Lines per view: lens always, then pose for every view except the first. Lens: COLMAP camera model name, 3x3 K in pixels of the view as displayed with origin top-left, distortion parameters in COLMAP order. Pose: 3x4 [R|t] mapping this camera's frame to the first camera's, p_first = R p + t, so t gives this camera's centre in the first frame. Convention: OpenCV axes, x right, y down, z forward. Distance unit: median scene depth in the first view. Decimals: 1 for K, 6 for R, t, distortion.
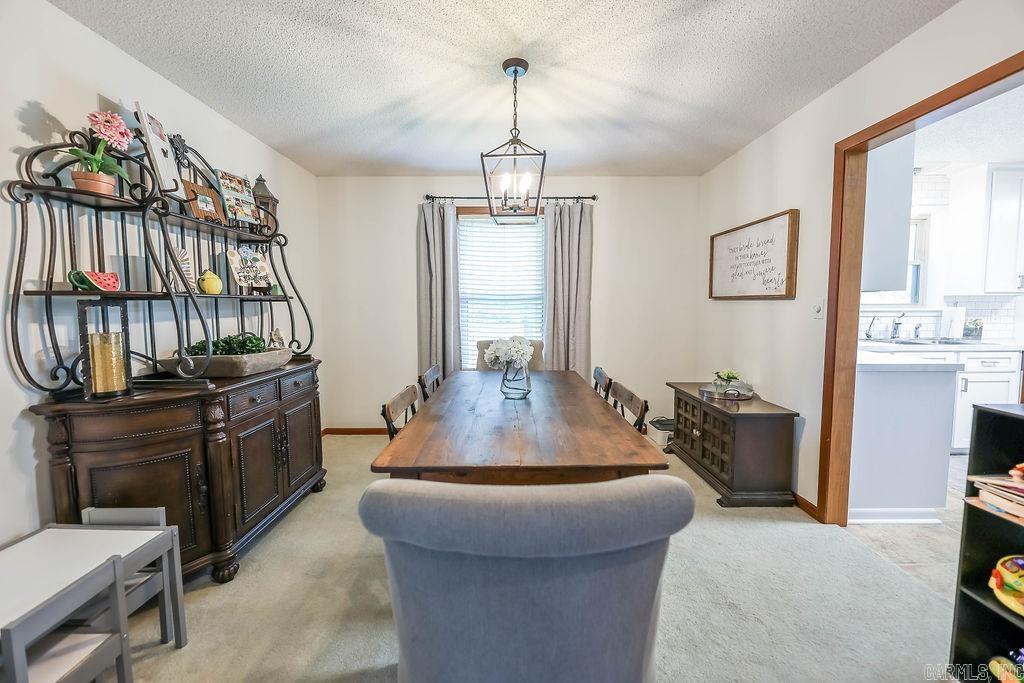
lens RADIAL K [[409.9, 0, 508.2], [0, 409.9, 336.2], [0, 0, 1]] dist [-0.000429, -0.004733]
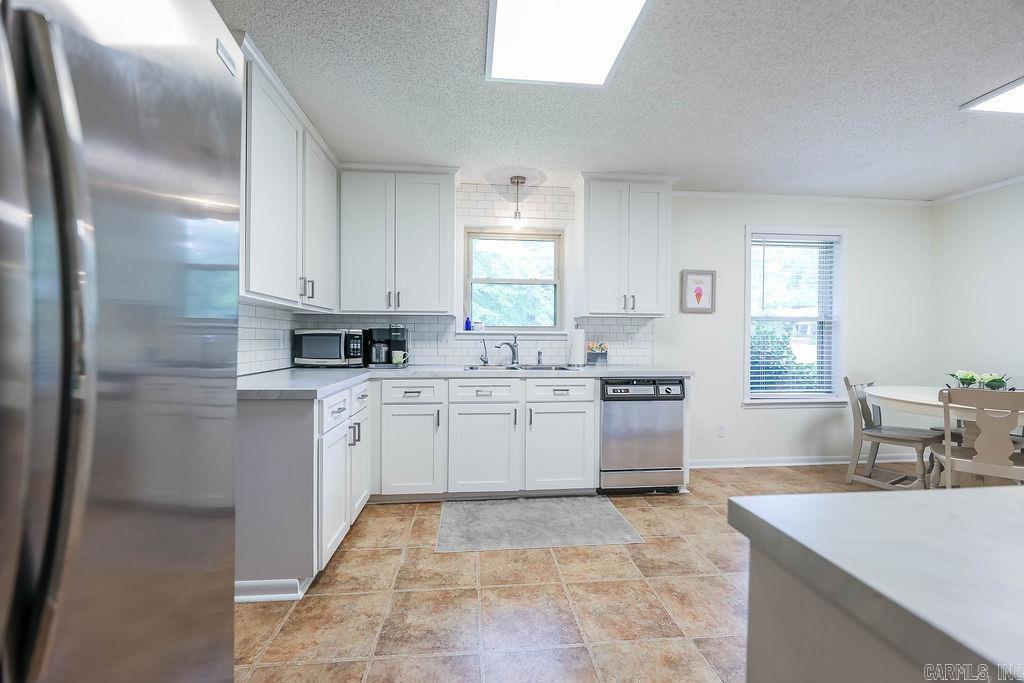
lens RADIAL K [[415.9, 0, 505.2], [0, 415.9, 341.6], [0, 0, 1]] dist [-0.008872, -0.000335]
pose [[0.996092, 0.005797, 0.088128, 0.855644], [0.000138, 0.997740, -0.067190, 0.016544], [-0.088319, 0.066940, 0.993840, 0.096416]]
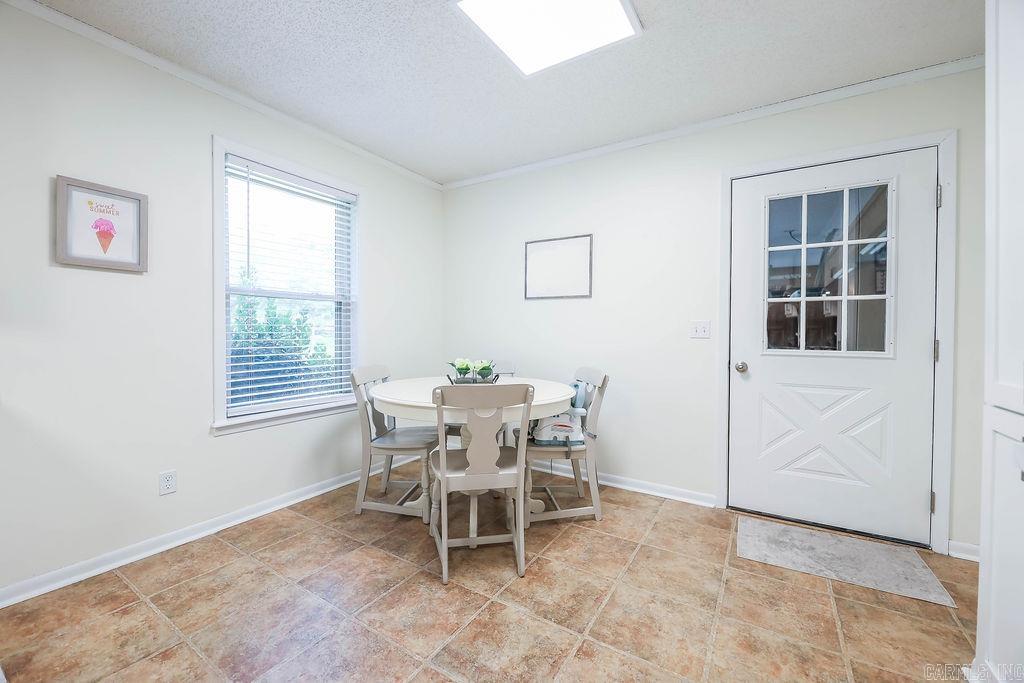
lens RADIAL K [[409.9, 0, 508.2], [0, 409.9, 336.2], [0, 0, 1]] dist [-0.000429, -0.004733]
pose [[0.534044, -0.004417, 0.845445, 1.235554], [0.059987, 0.997664, -0.032680, 0.009596], [-0.843326, 0.068168, 0.533062, 0.351895]]
